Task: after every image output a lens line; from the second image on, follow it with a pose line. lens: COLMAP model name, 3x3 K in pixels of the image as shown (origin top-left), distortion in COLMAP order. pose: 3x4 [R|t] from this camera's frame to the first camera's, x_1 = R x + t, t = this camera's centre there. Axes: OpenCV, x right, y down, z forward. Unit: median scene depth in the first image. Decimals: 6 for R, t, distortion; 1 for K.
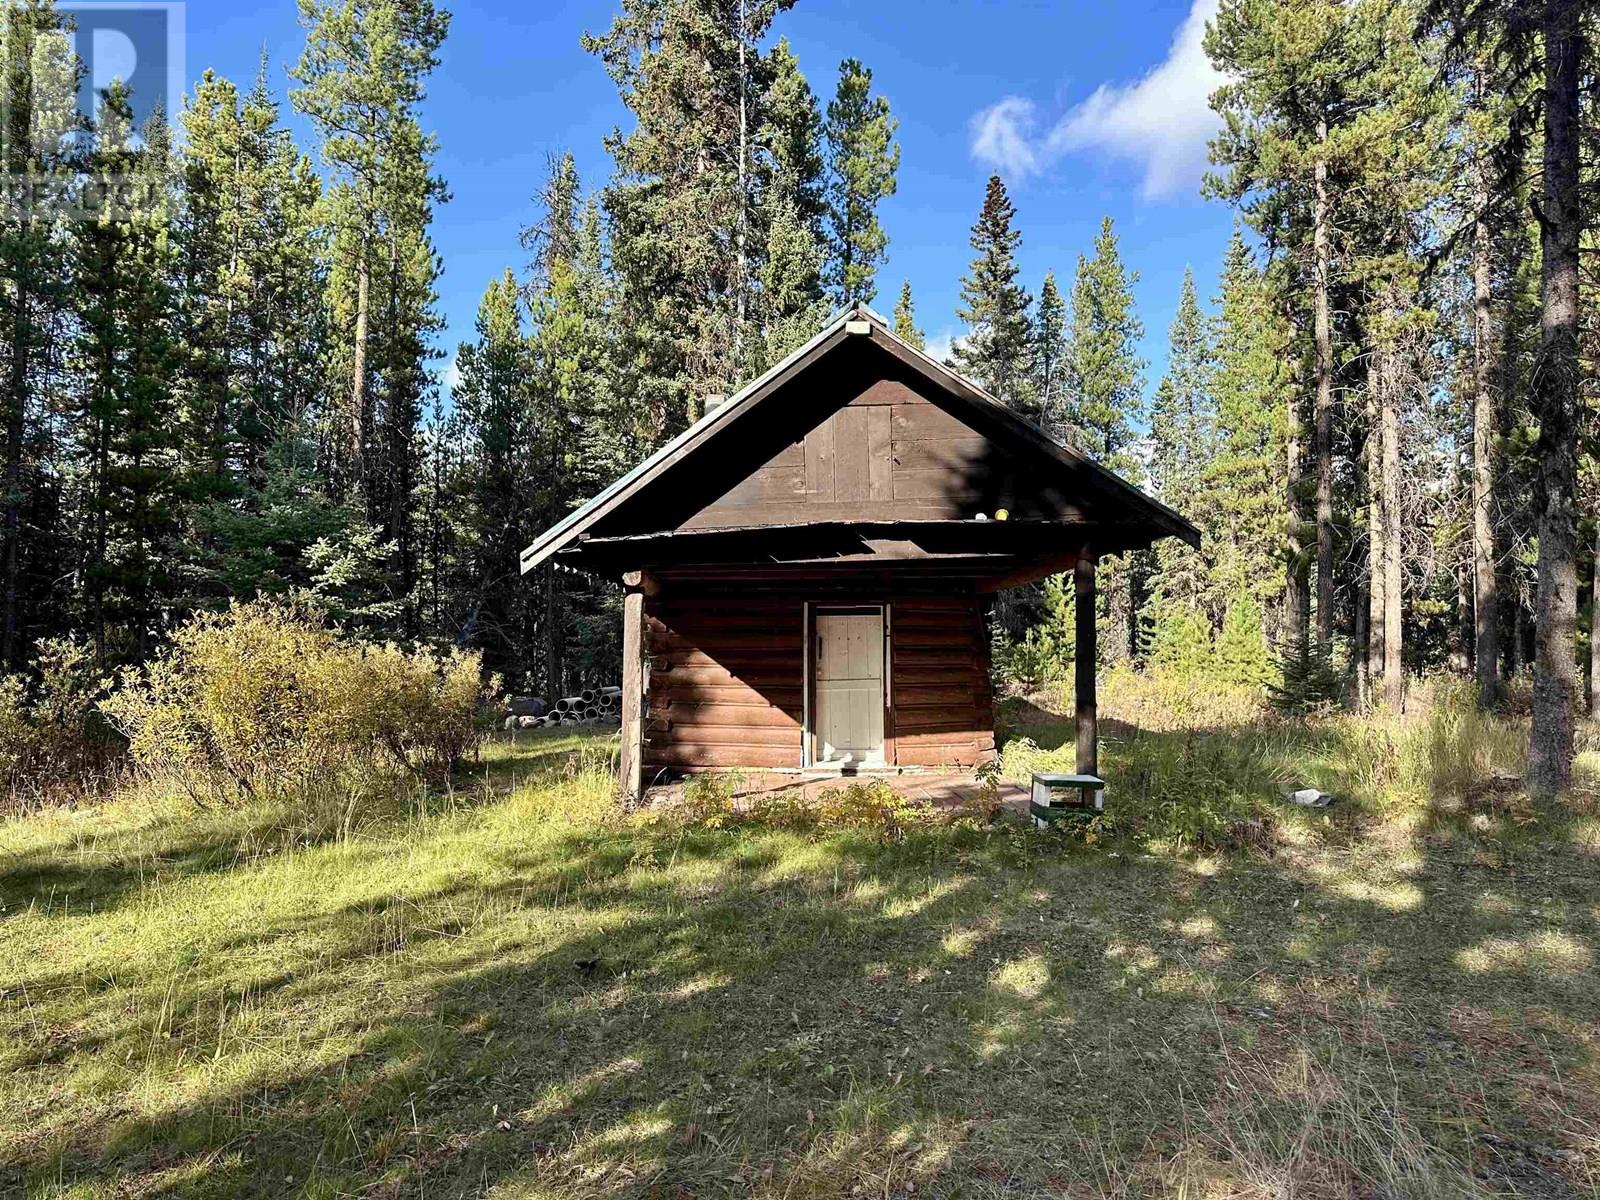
lens RADIAL K [[1116.0, 0, 773.4], [0, 1116.0, 596.3], [0, 0, 1]] dist [0.050179, -0.002377]
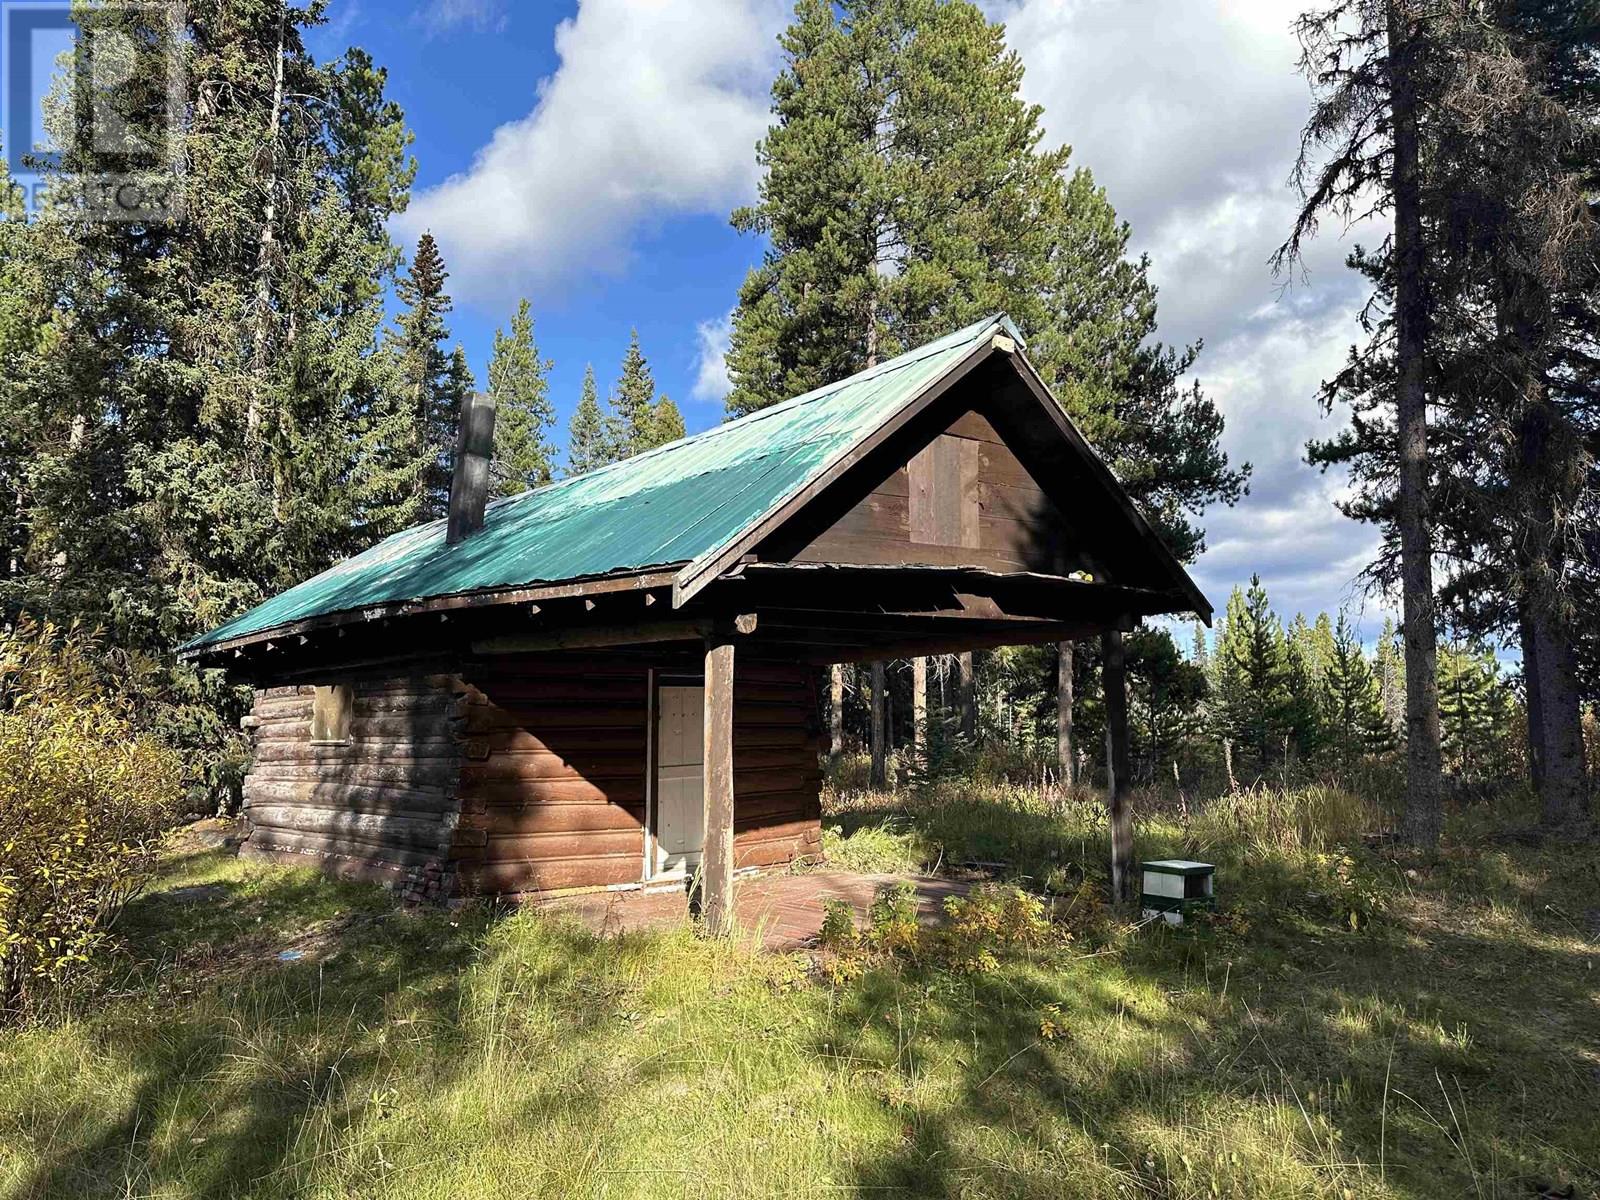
lens RADIAL K [[1116.0, 0, 773.4], [0, 1116.0, 596.3], [0, 0, 1]] dist [0.050179, -0.002377]
pose [[0.783024, 0.070710, 0.617959, -0.402574], [-0.021792, 0.996026, -0.086357, 0.020251], [-0.621610, 0.054153, 0.781453, 0.315321]]
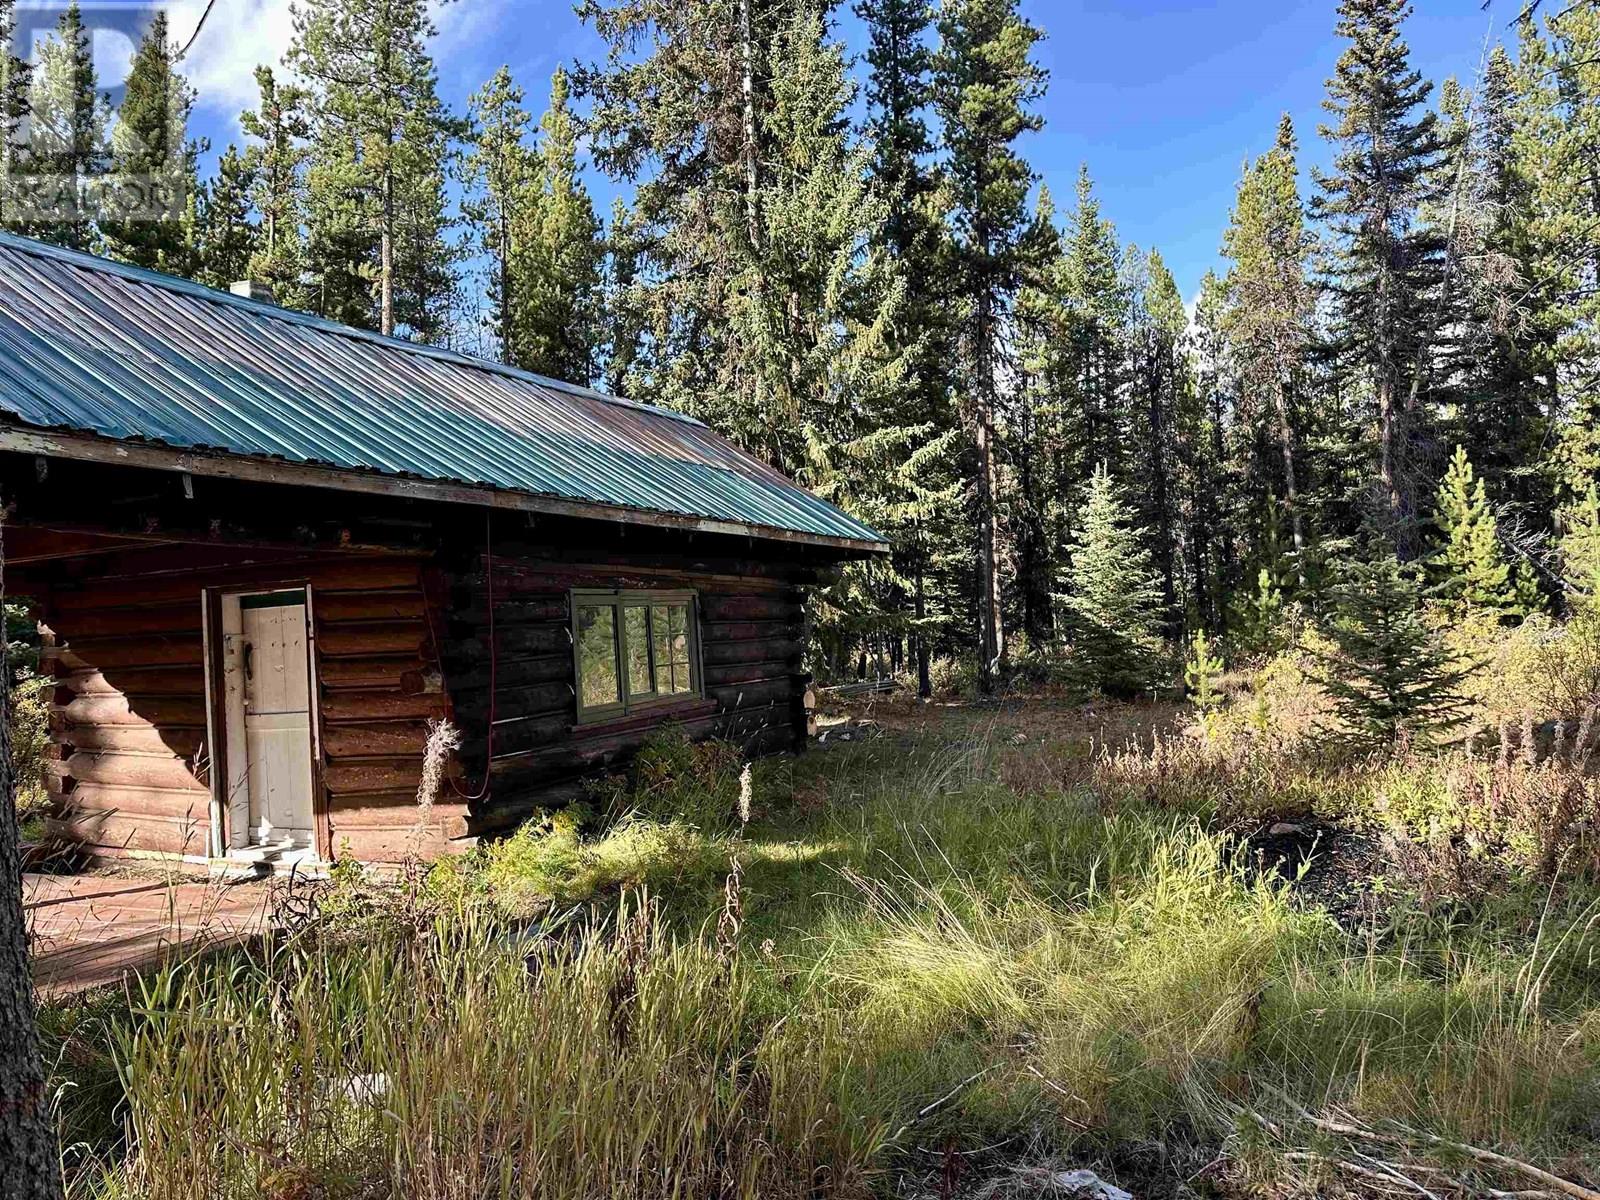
lens RADIAL K [[1116.0, 0, 773.4], [0, 1116.0, 596.3], [0, 0, 1]] dist [0.050179, -0.002377]
pose [[0.894020, -0.050088, -0.445219, 0.586223], [0.069023, 0.997266, 0.026407, 0.014358], [0.442679, -0.054338, 0.895032, 0.584007]]
